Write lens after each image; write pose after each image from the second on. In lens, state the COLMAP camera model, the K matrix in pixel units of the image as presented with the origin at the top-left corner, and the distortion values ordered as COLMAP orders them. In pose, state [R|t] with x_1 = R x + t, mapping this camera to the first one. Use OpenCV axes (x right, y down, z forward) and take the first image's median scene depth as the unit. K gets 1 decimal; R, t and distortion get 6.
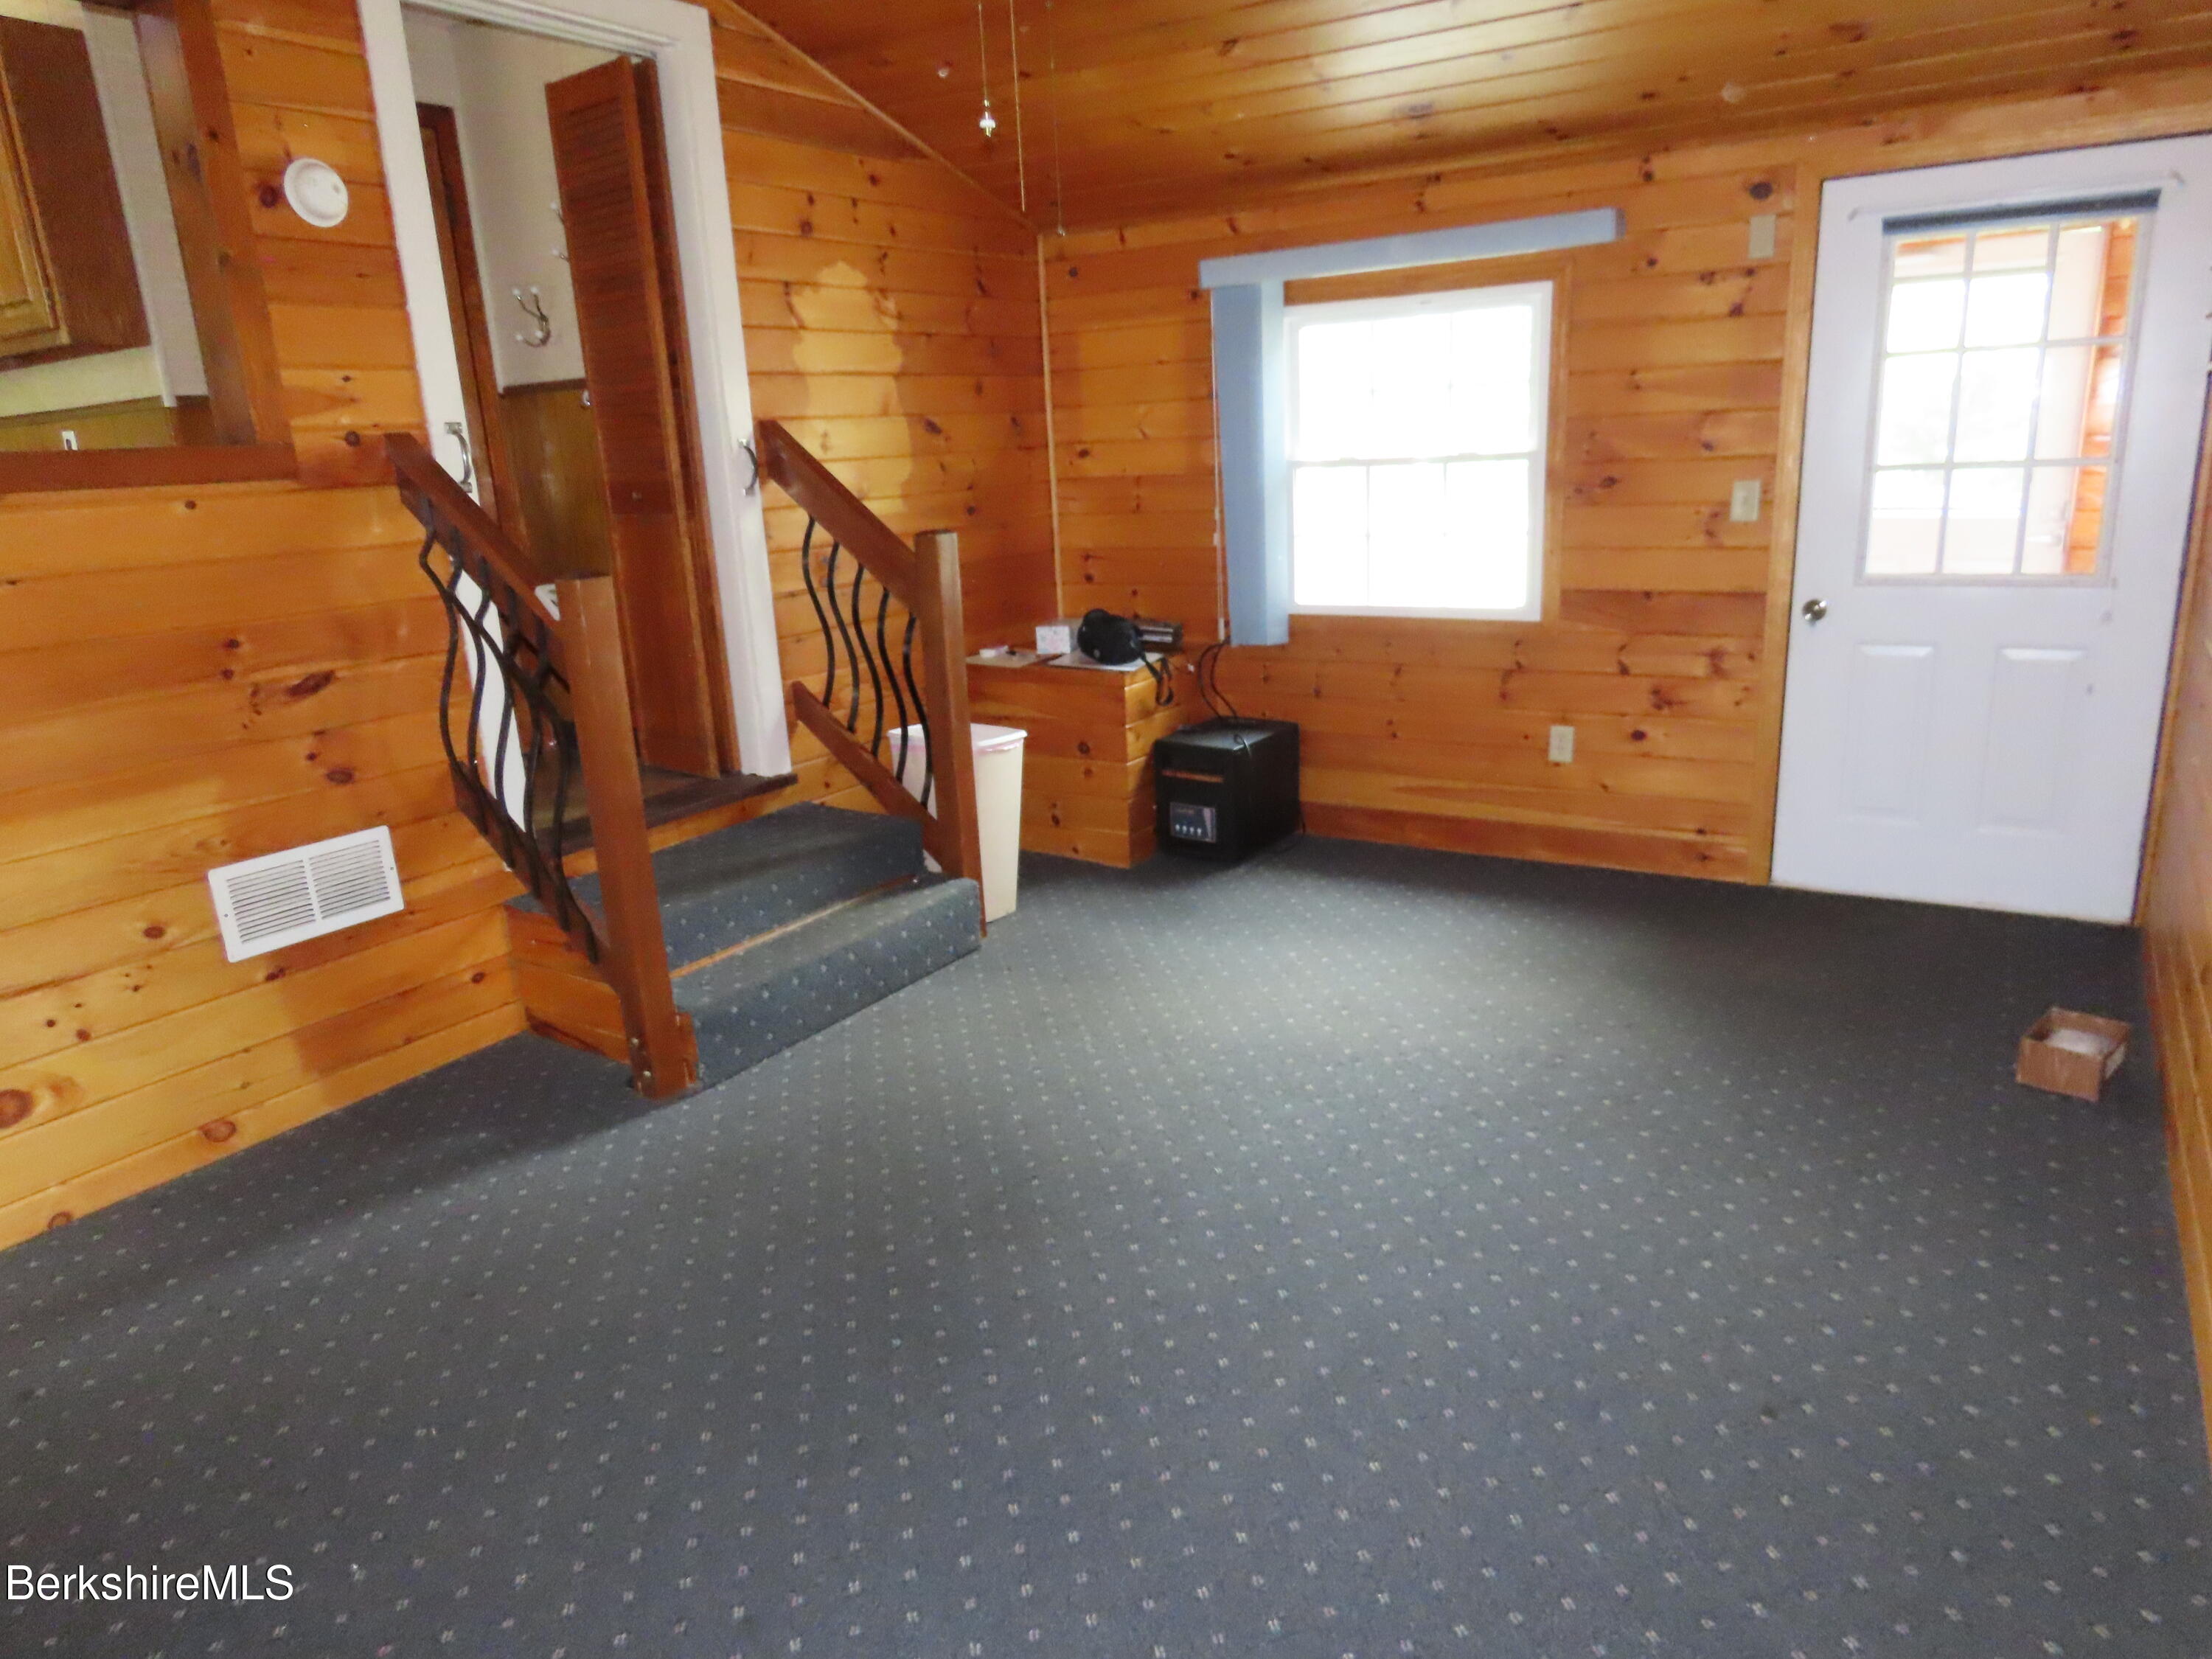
lens RADIAL K [[1400.7, 0, 1108.7], [0, 1400.7, 820.5], [0, 0, 1]] dist [-0.008360, 0.003944]
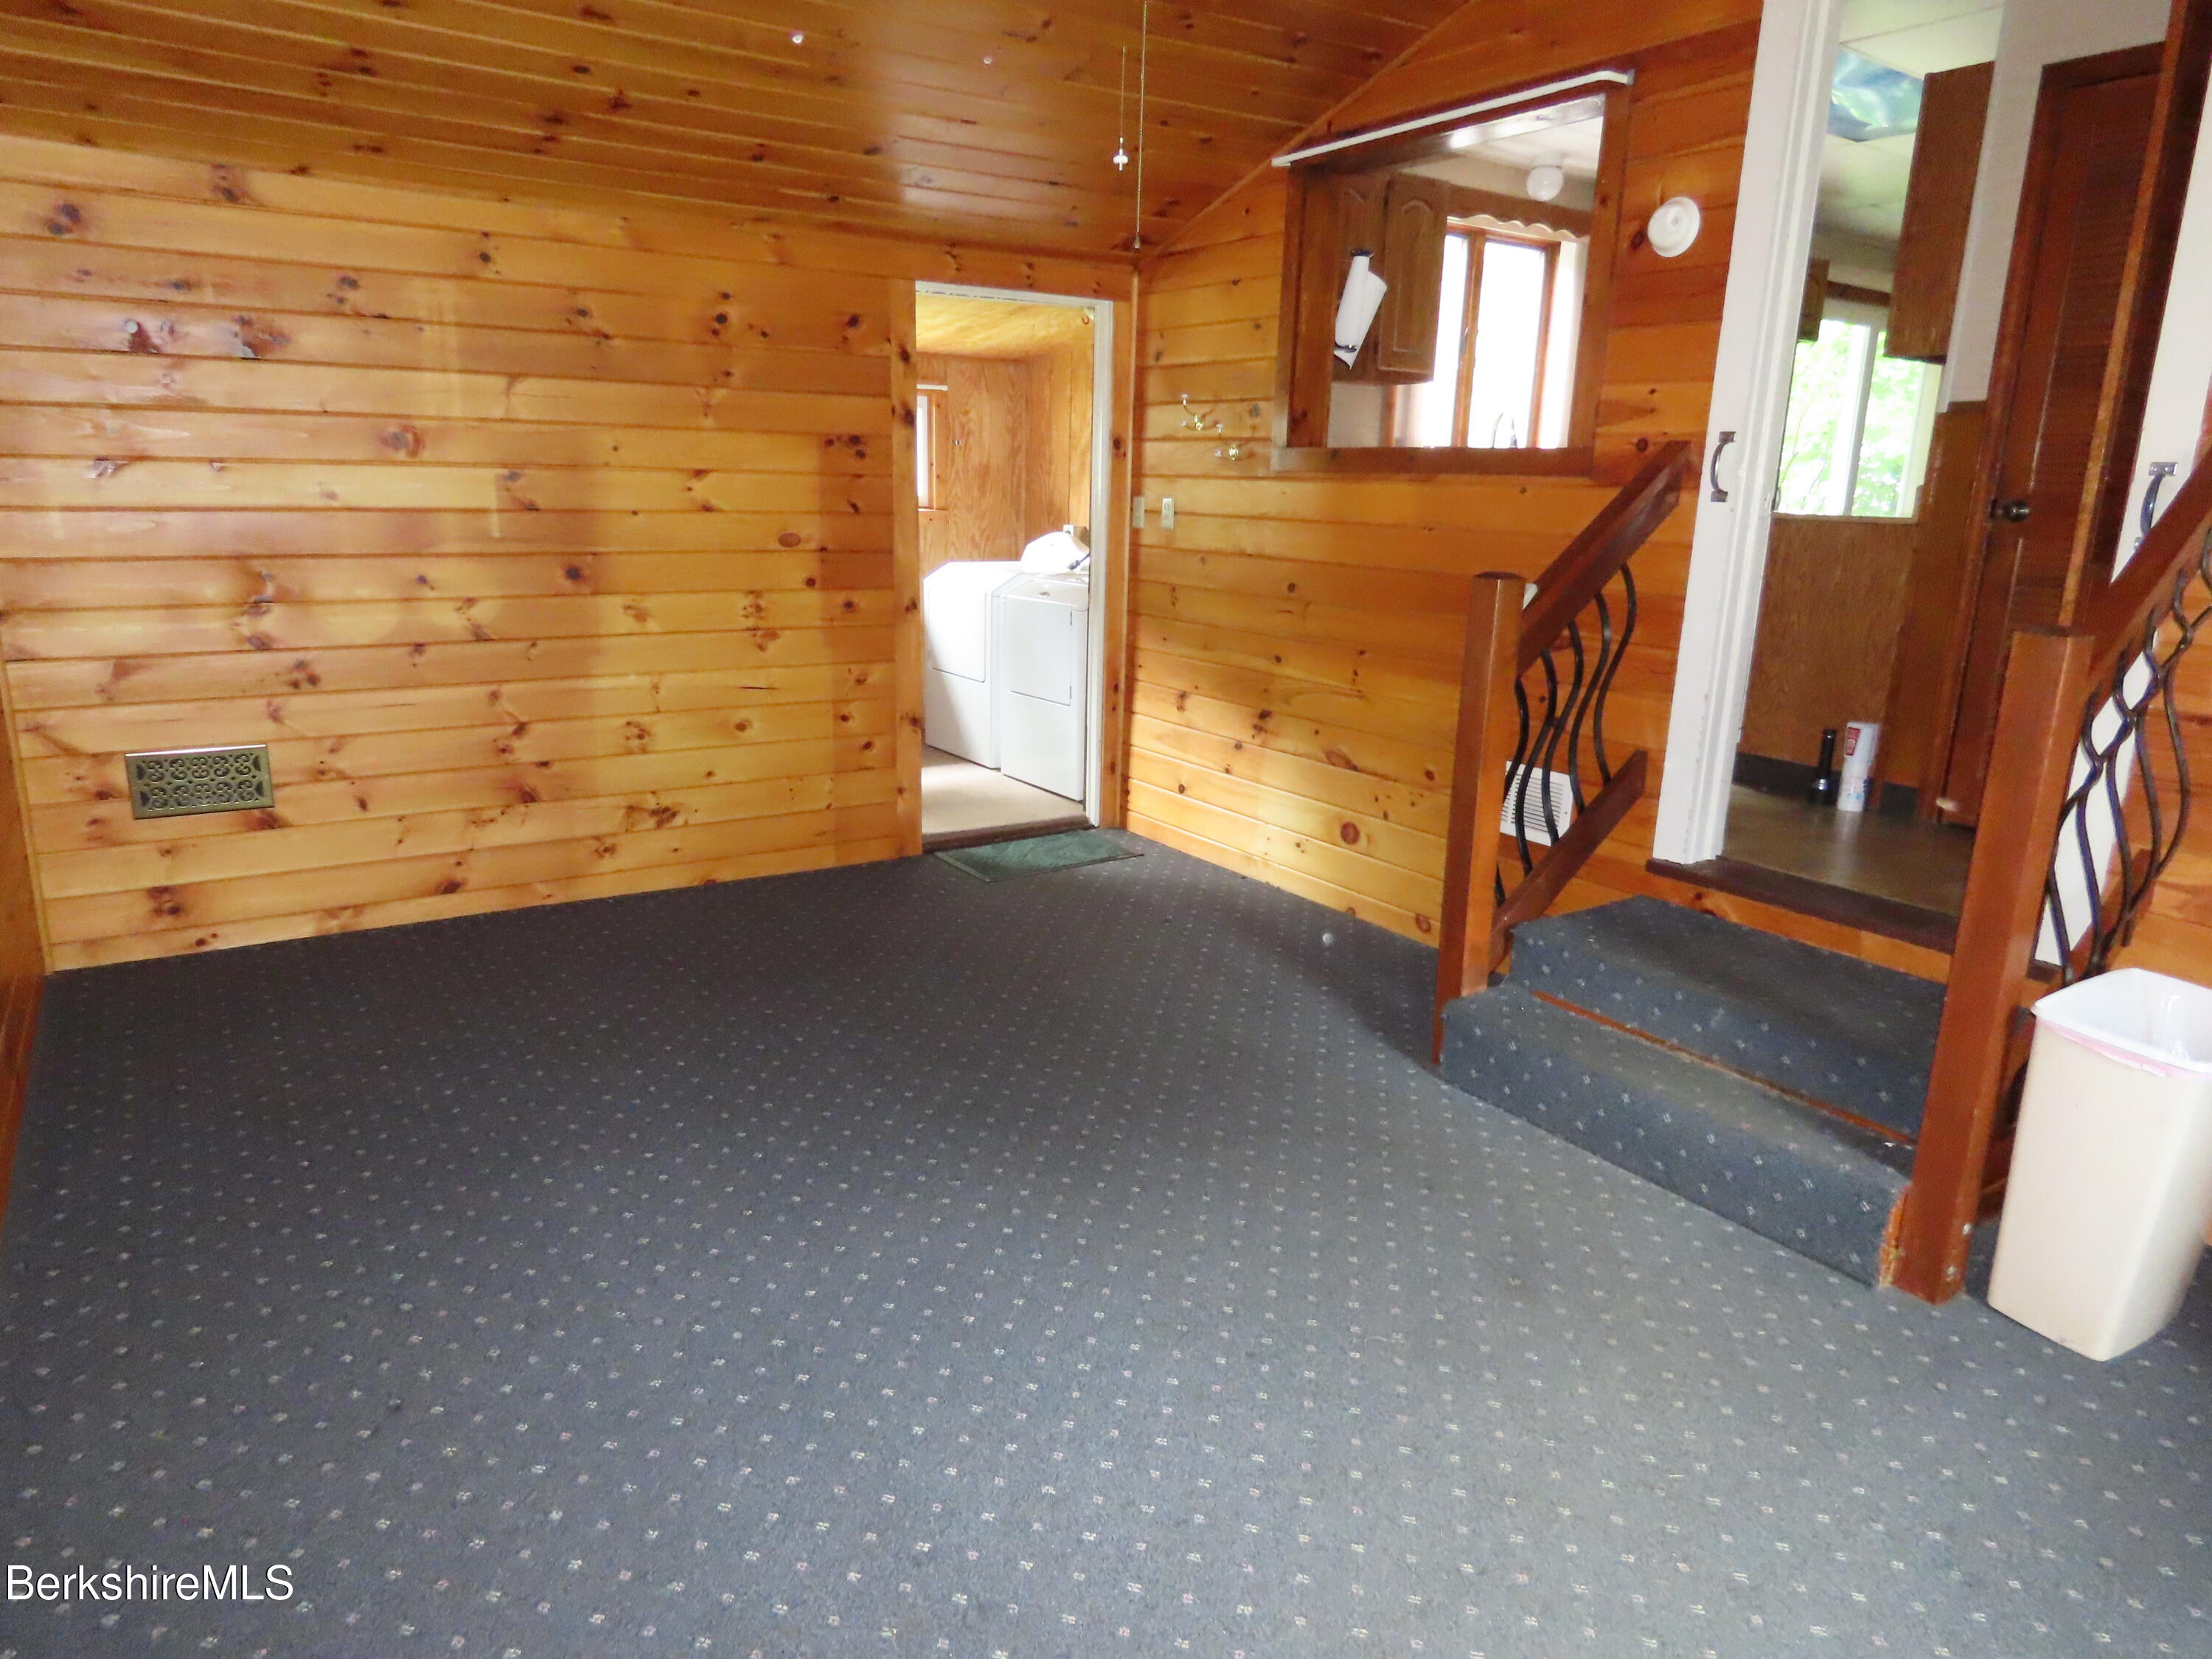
lens RADIAL K [[1400.7, 0, 1108.7], [0, 1400.7, 820.5], [0, 0, 1]] dist [-0.008360, 0.003944]
pose [[-0.393307, 0.261318, -0.881489, 0.721996], [-0.252325, 0.891265, 0.376800, -0.330181], [0.884105, 0.370620, -0.284604, 1.088031]]
